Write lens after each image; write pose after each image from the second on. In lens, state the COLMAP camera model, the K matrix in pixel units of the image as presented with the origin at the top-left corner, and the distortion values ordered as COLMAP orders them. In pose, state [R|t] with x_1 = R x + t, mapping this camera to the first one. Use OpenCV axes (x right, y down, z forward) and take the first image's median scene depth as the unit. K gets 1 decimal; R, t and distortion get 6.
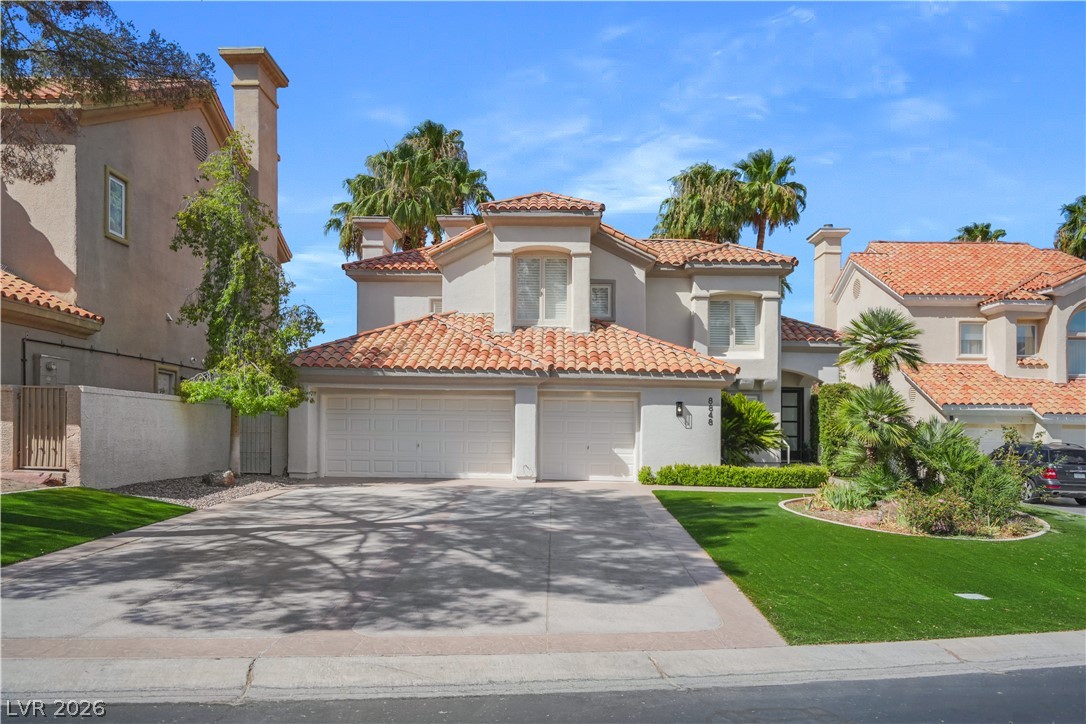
lens RADIAL K [[773.9, 0, 544.1], [0, 773.9, 382.1], [0, 0, 1]] dist [0.001908, -0.001418]
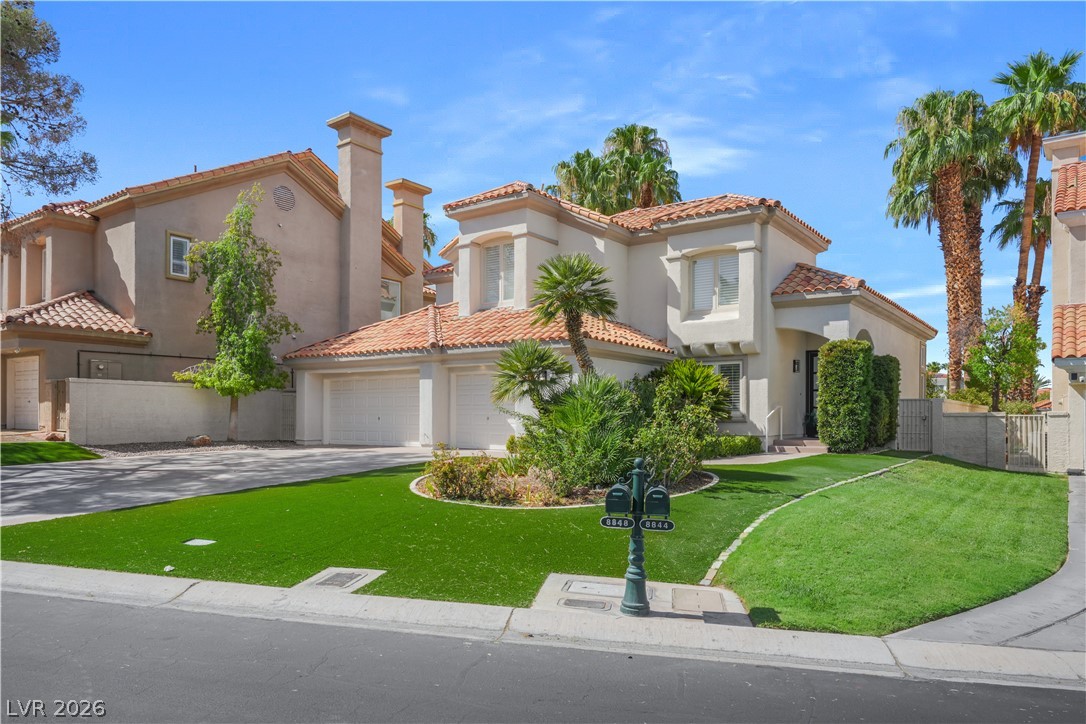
lens RADIAL K [[736.4, 0, 543.0], [0, 736.4, 362.0], [0, 0, 1]] dist [0.002817, -0.000101]
pose [[0.816934, -0.055808, -0.574024, 0.715731], [0.046448, 0.998441, -0.030967, 0.043417], [0.574857, -0.001365, 0.818253, 0.226060]]
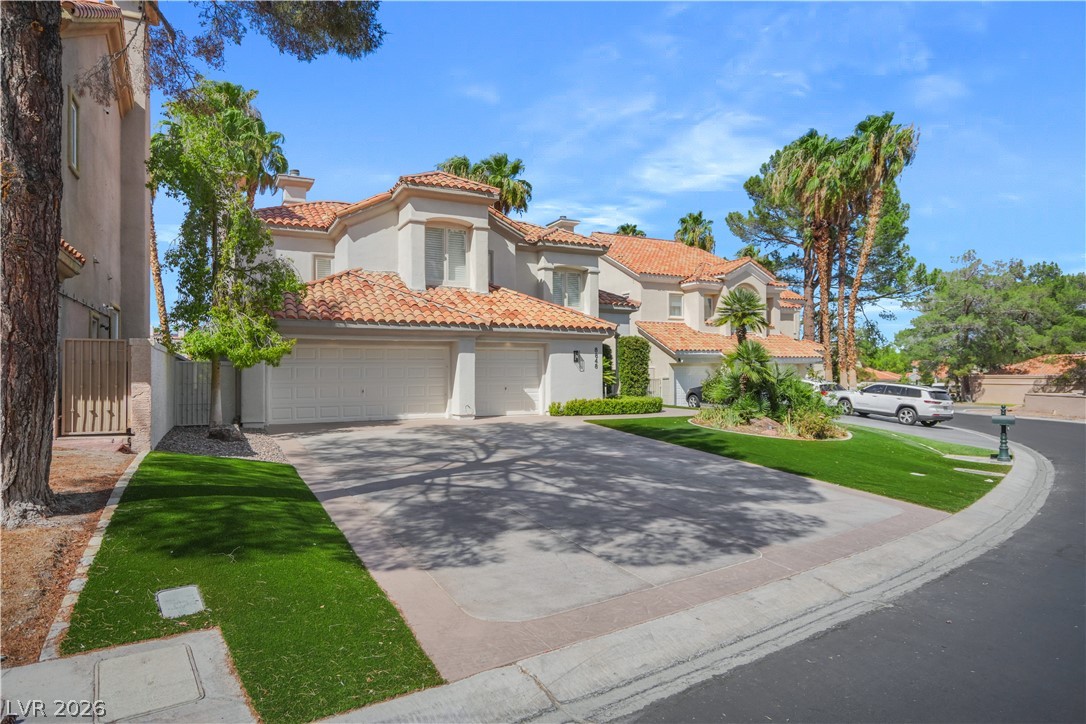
lens RADIAL K [[631.5, 0, 541.8], [0, 631.5, 328.4], [0, 0, 1]] dist [0.004940, 0.000282]
pose [[0.881139, 0.013645, 0.472661, -0.374675], [-0.013375, 0.999903, -0.003931, -0.006994], [-0.472669, -0.002858, 0.881236, 0.096786]]
